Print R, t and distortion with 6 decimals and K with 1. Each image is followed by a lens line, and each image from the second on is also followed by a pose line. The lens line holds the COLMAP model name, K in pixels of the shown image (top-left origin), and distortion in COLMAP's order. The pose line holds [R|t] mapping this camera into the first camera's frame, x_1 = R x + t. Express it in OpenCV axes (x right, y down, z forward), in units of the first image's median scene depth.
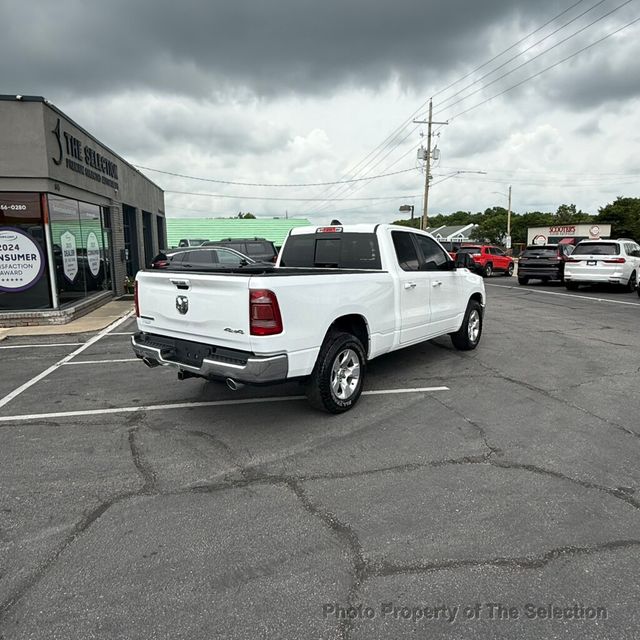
lens RADIAL K [[465.0, 0, 315.1], [0, 465.0, 317.4], [0, 0, 1]] dist [-0.000298, -0.002524]
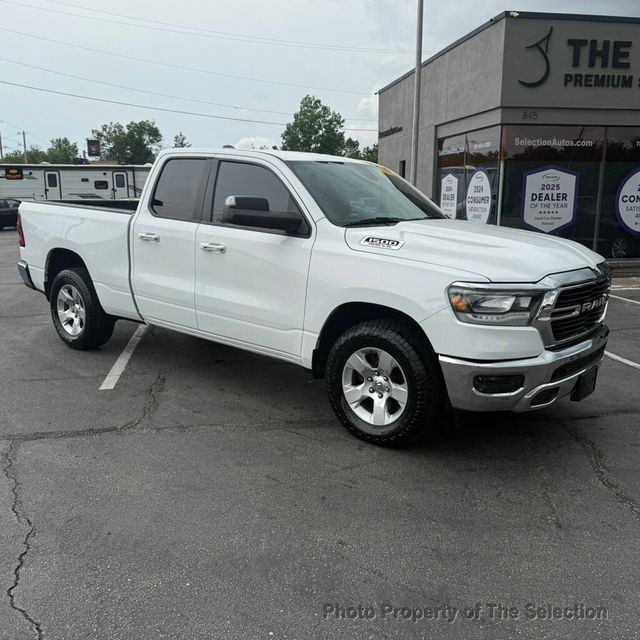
lens RADIAL K [[619.8, 0, 332.1], [0, 619.8, 320.0], [0, 0, 1]] dist [0.117225, -0.193170]
pose [[-0.017728, 0.208181, -0.977930, 1.126629], [-0.166607, 0.963794, 0.208192, -0.187874], [0.985864, 0.166620, 0.017598, 1.256706]]
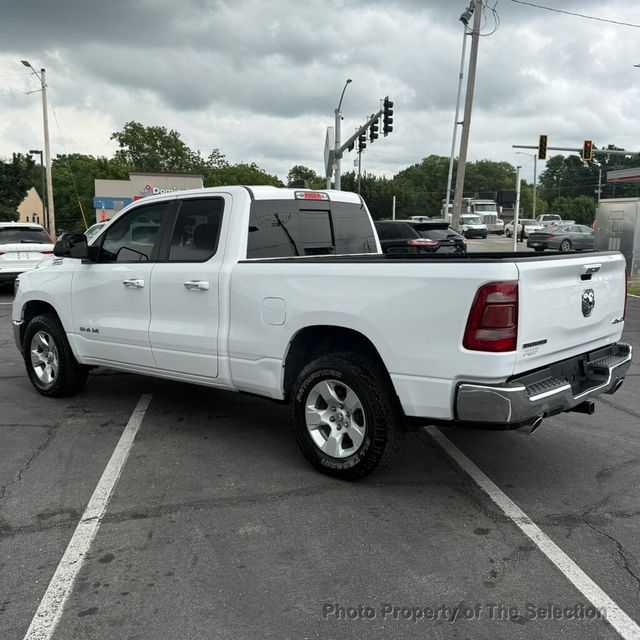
lens RADIAL K [[715.1, 0, 320.0], [0, 715.1, 320.0], [0, 0, 1]] dist [0.160316, -0.340644]
pose [[0.052053, -0.121406, 0.991237, -1.013602], [0.150264, 0.982234, 0.112413, -0.134419], [-0.987275, 0.143095, 0.069371, 0.981629]]
